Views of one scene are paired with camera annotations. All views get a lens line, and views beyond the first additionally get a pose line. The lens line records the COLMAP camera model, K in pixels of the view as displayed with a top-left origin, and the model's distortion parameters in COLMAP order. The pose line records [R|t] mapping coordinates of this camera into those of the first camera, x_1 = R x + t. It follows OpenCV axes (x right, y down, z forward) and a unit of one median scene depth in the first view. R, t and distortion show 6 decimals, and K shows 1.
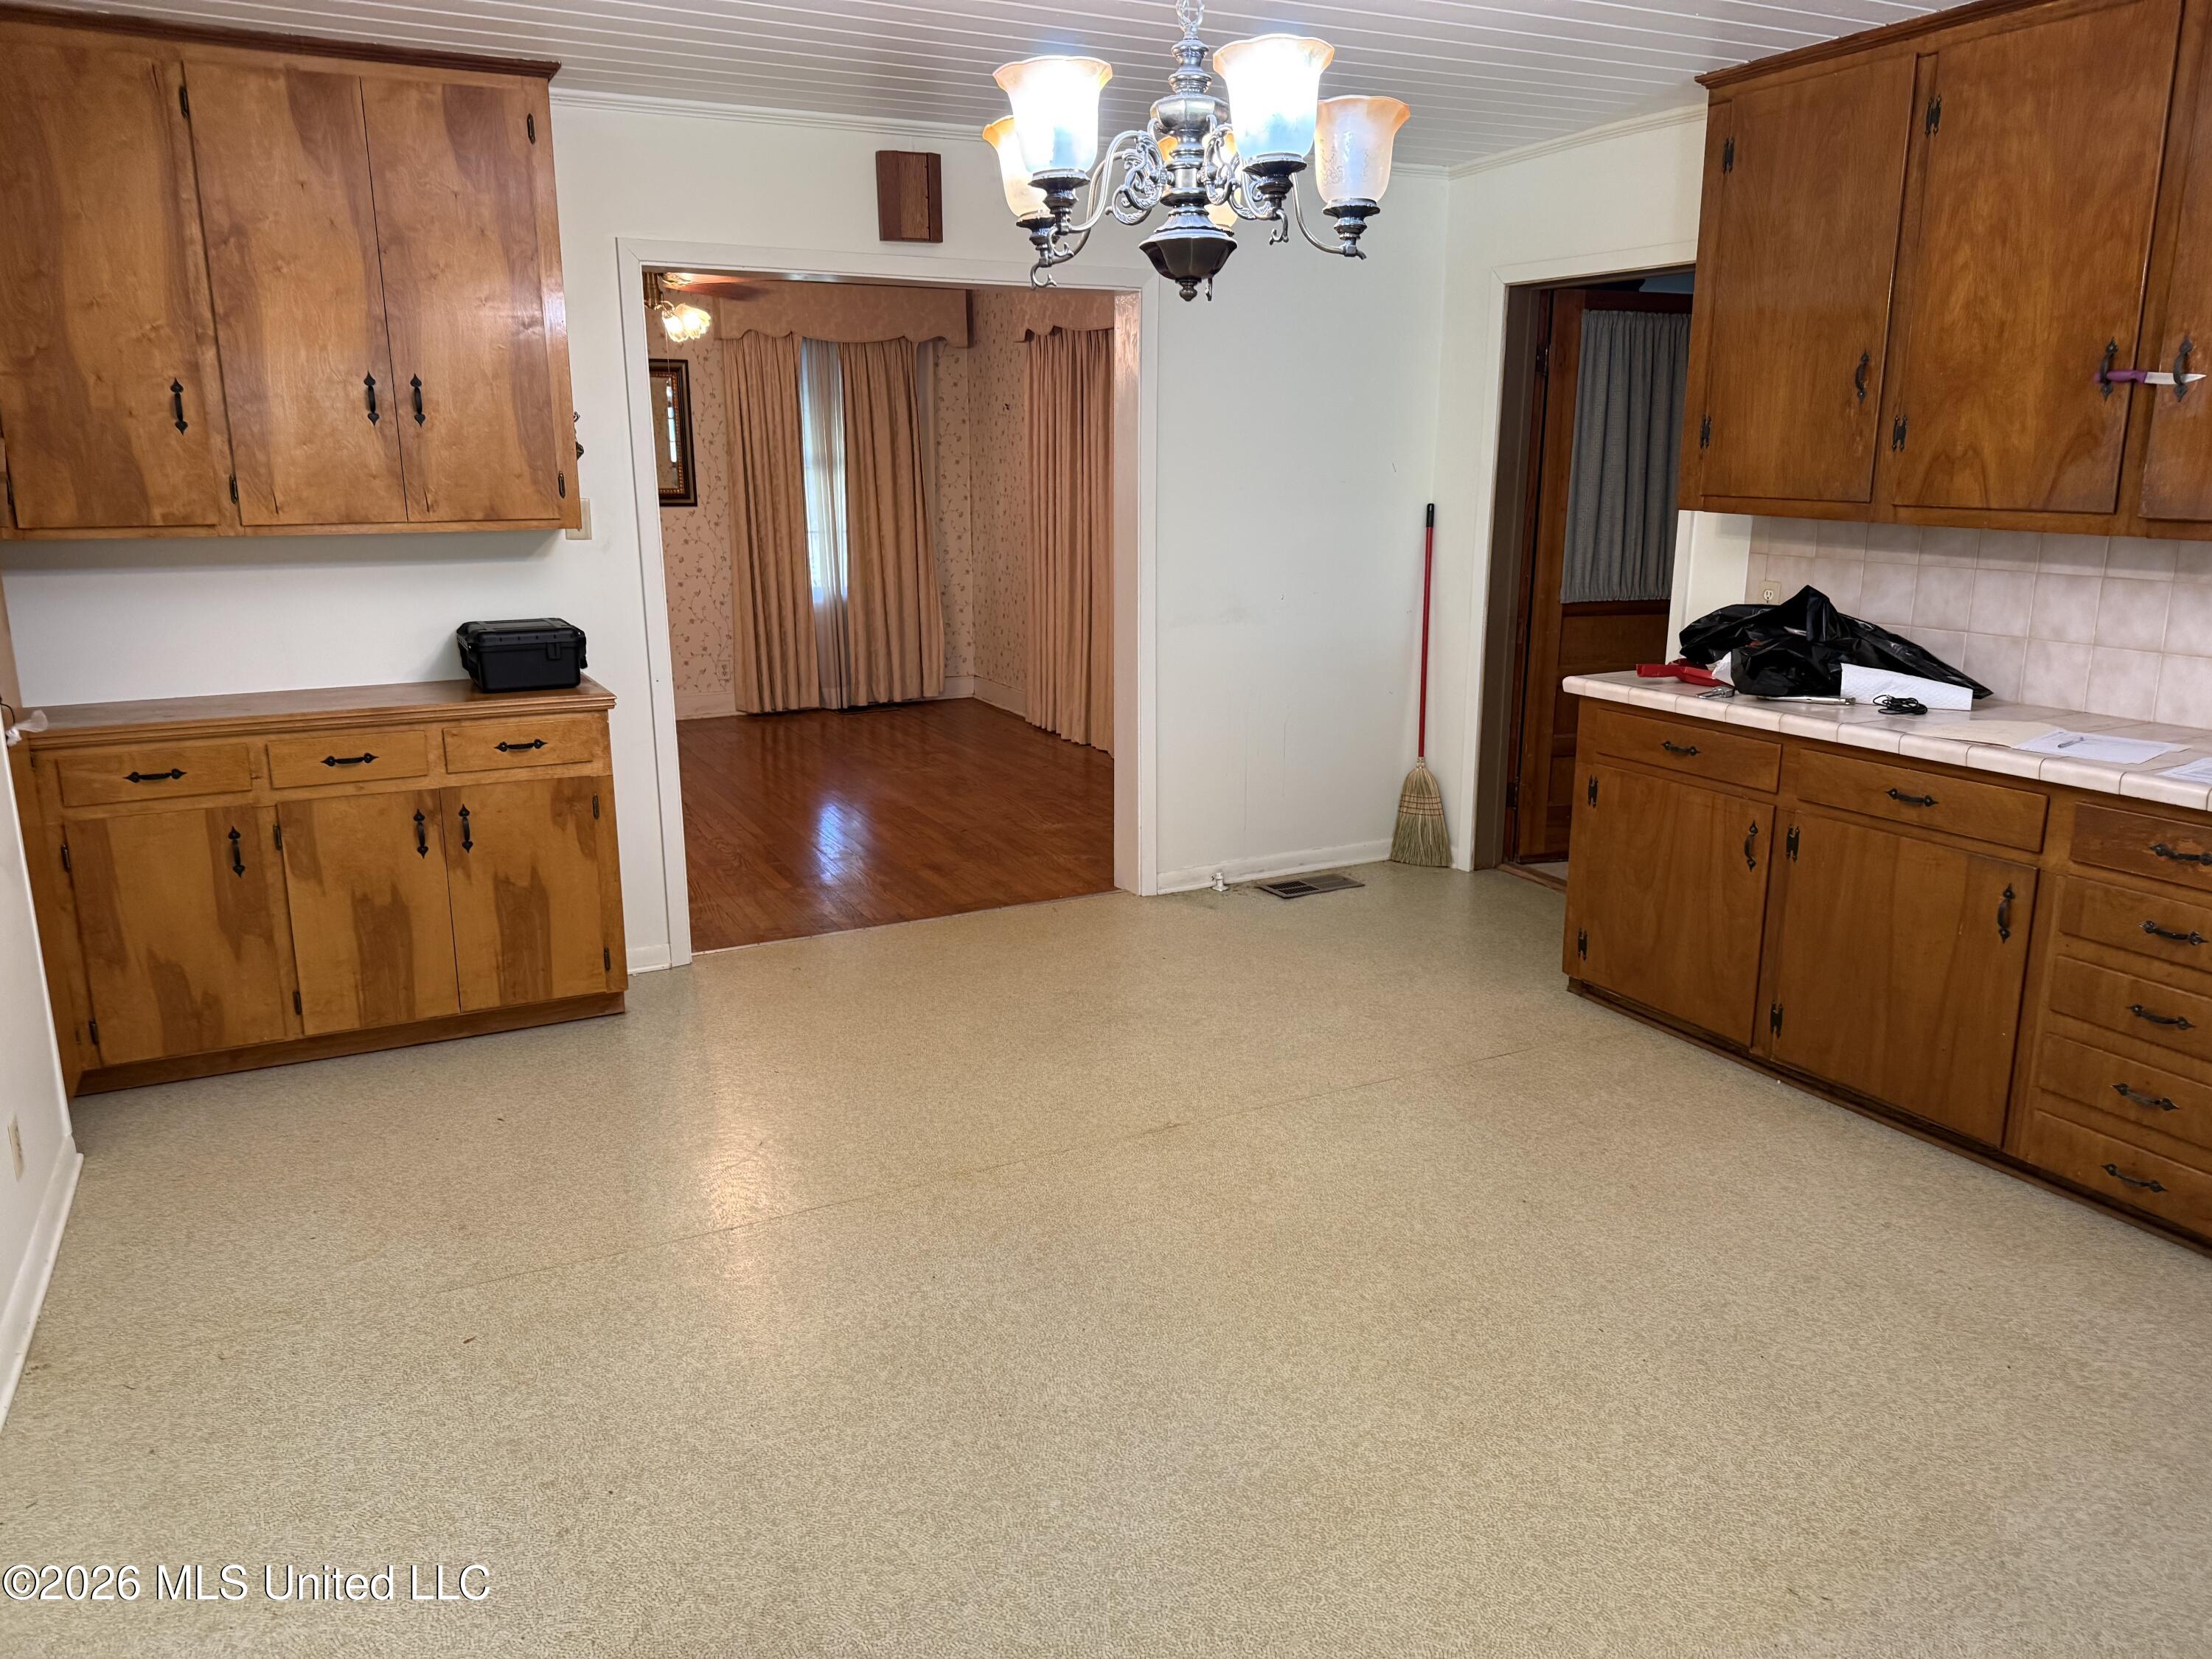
lens RADIAL K [[1541.8, 0, 1115.5], [0, 1541.8, 820.7], [0, 0, 1]] dist [0.020615, -0.024300]
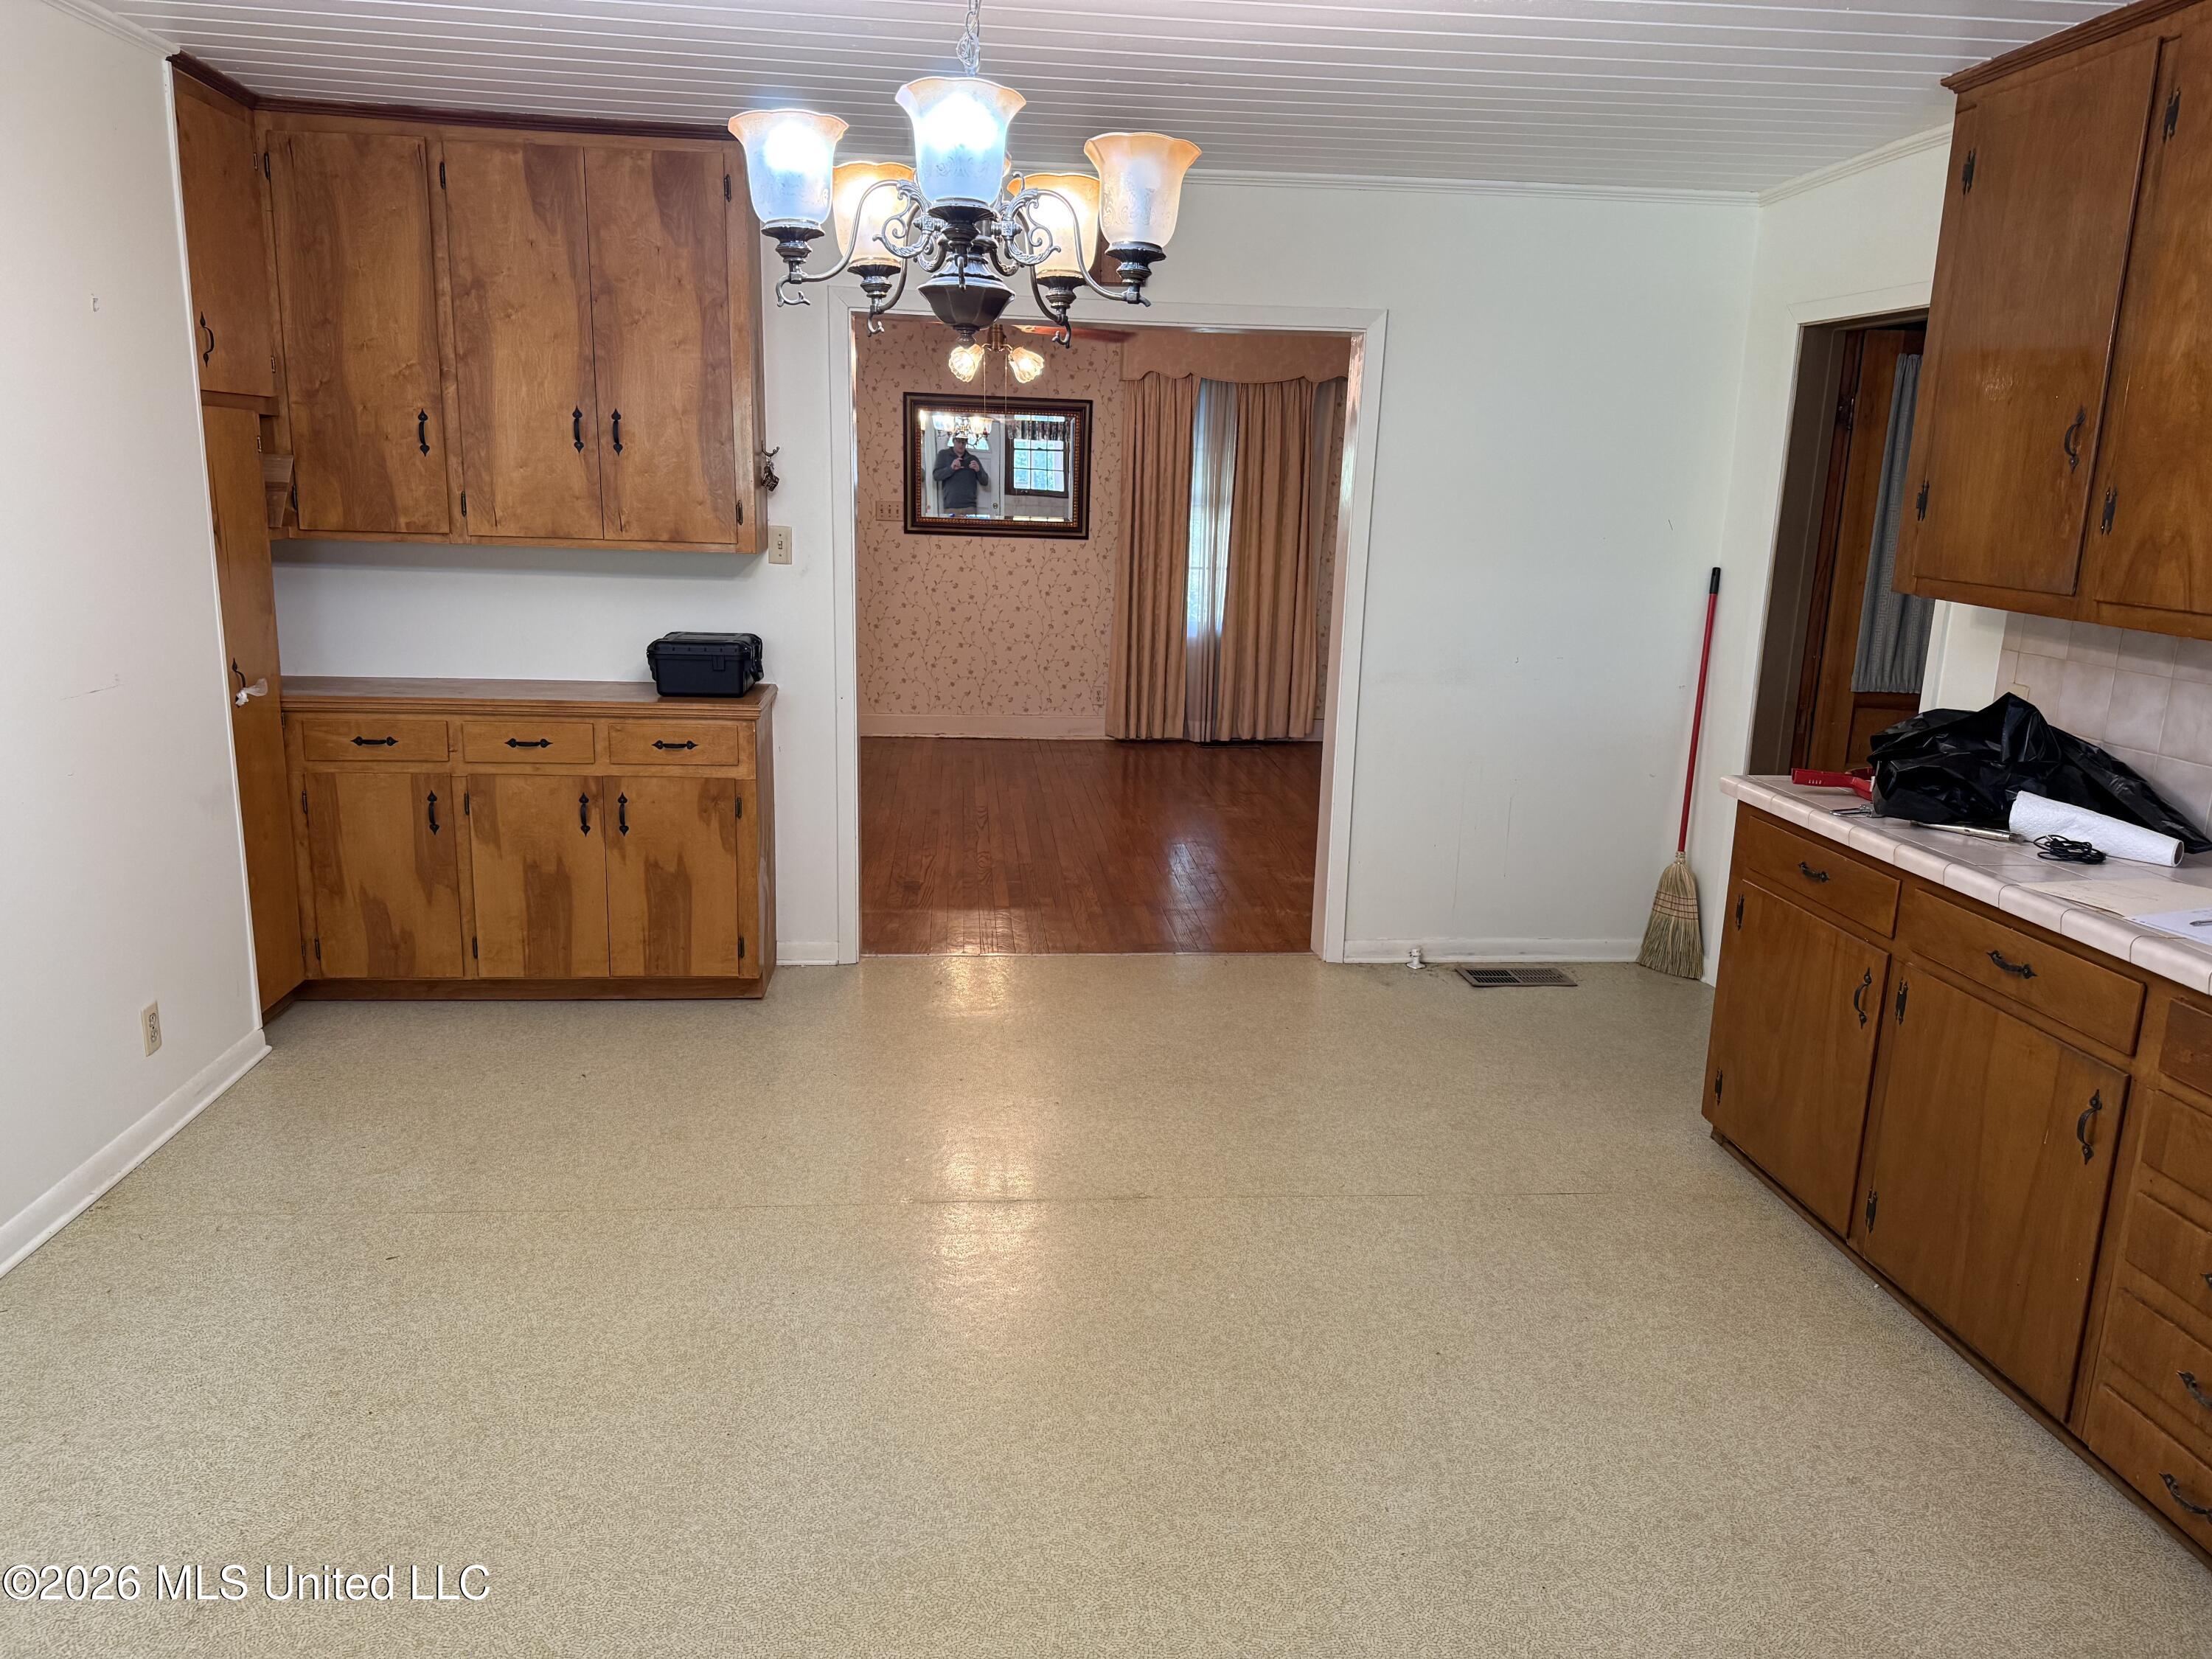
lens RADIAL K [[1541.8, 0, 1114.7], [0, 1541.8, 840.9], [0, 0, 1]] dist [0.020615, -0.024300]
pose [[0.932252, 0.111982, -0.344044, 0.308795], [-0.115654, 0.993240, 0.009902, -0.028909], [0.342827, 0.030559, 0.938901, 0.075844]]
